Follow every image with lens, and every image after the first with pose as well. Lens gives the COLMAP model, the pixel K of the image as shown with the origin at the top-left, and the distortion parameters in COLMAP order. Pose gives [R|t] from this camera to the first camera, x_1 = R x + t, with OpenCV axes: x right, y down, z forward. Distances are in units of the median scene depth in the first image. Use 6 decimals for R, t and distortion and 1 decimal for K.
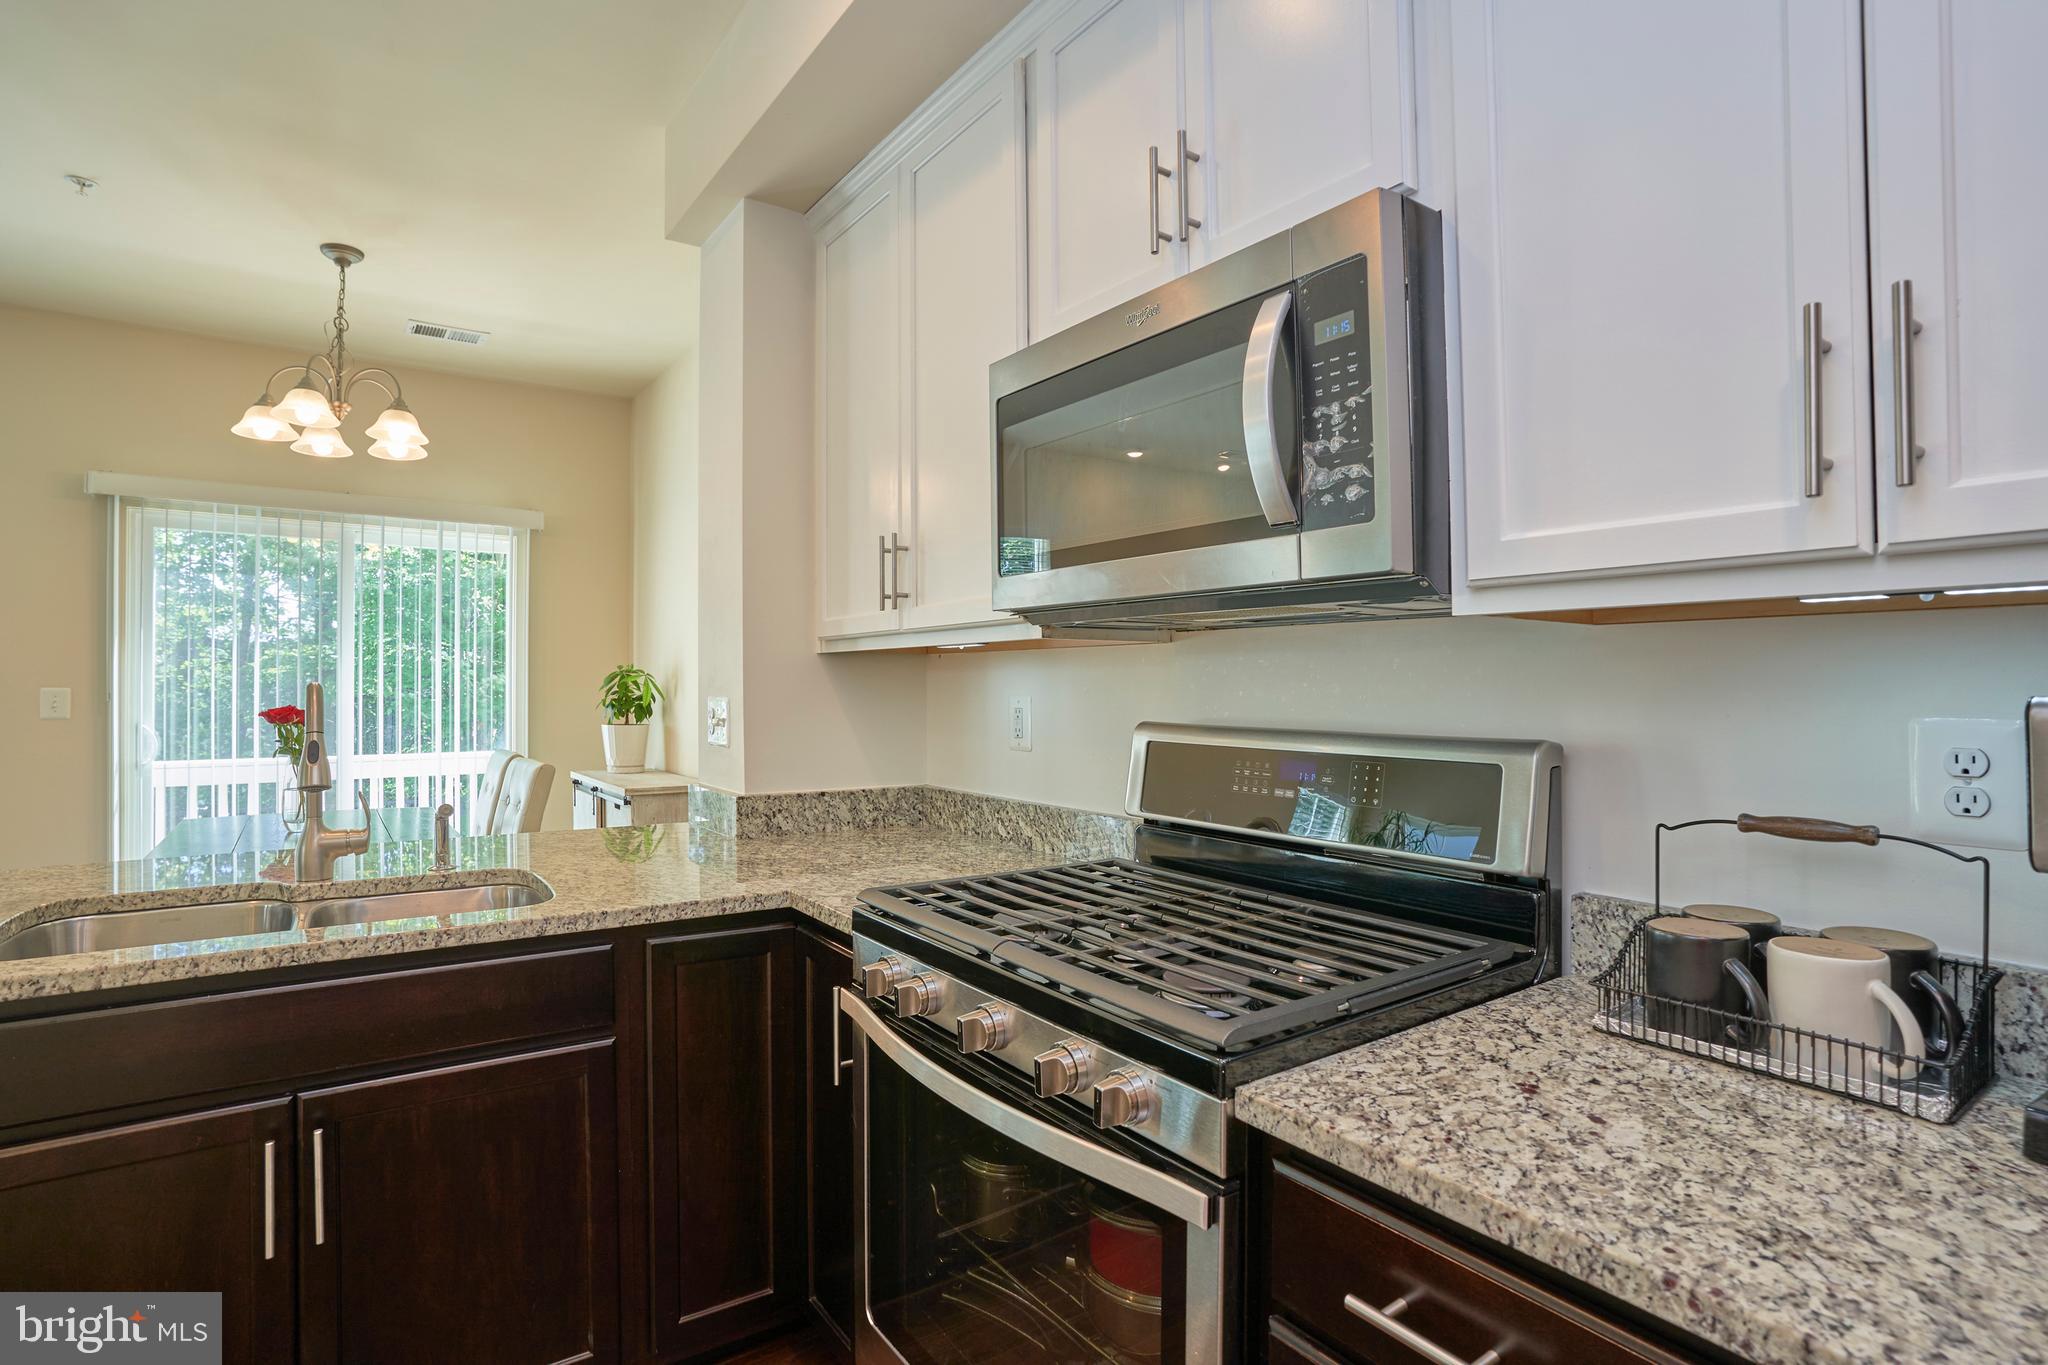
lens RADIAL K [[1052.6, 0, 1018.5], [0, 1052.6, 675.5], [0, 0, 1]] dist [-0.076664, 0.035176]
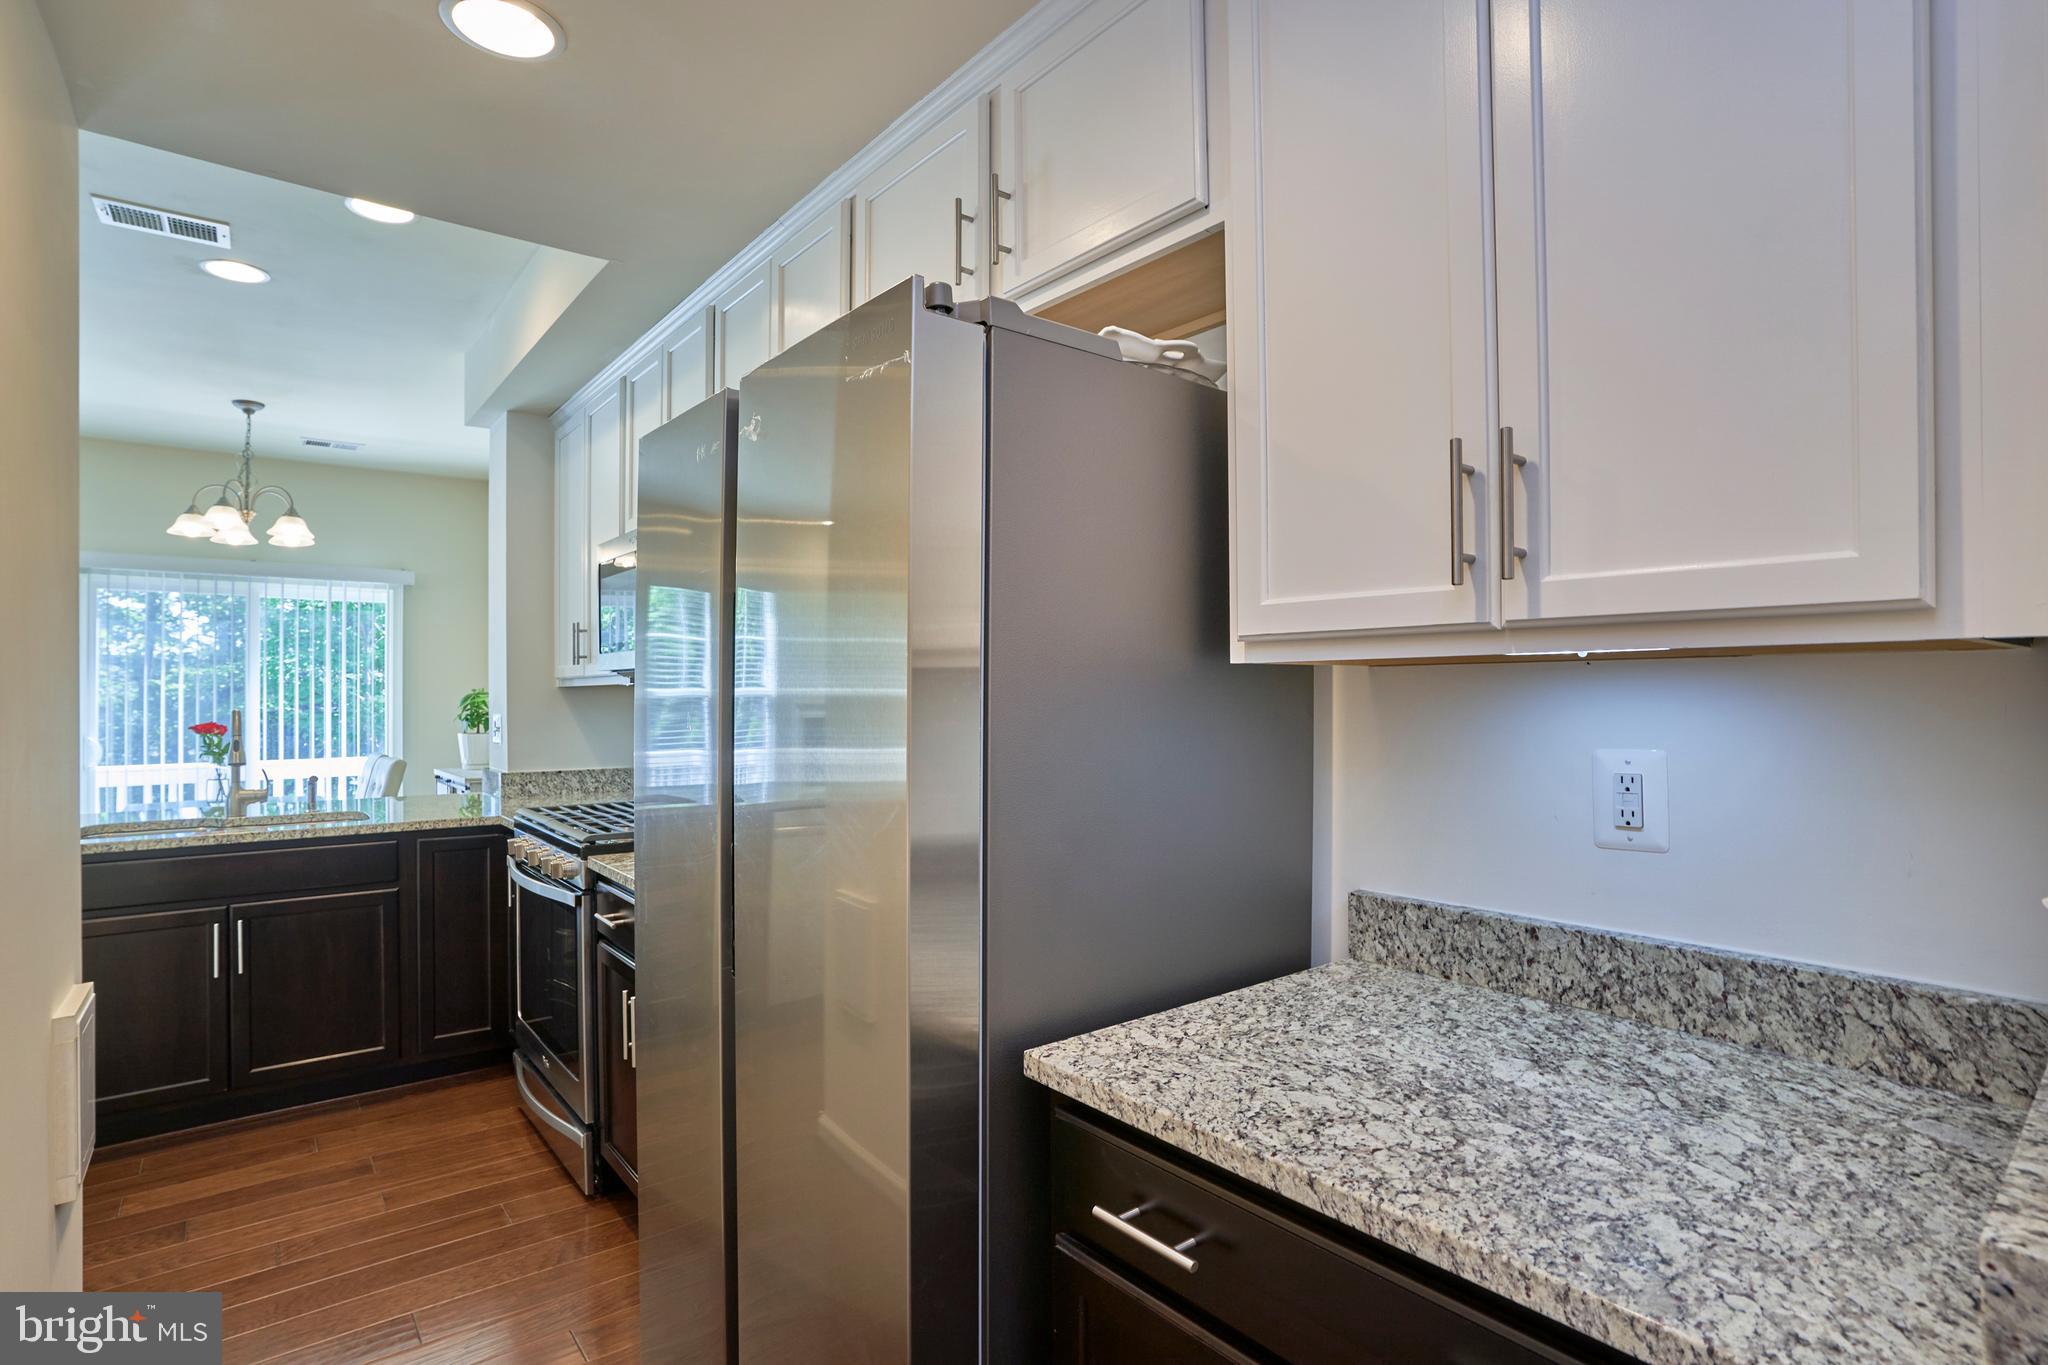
lens RADIAL K [[1010.6, 0, 1023.0], [0, 1010.6, 675.6], [0, 0, 1]] dist [-0.061345, 0.029144]
pose [[0.996363, -0.005962, 0.084996, 0.310435], [0.006761, 0.999936, -0.009119, -0.014992], [-0.084936, 0.009661, 0.996340, -0.479252]]
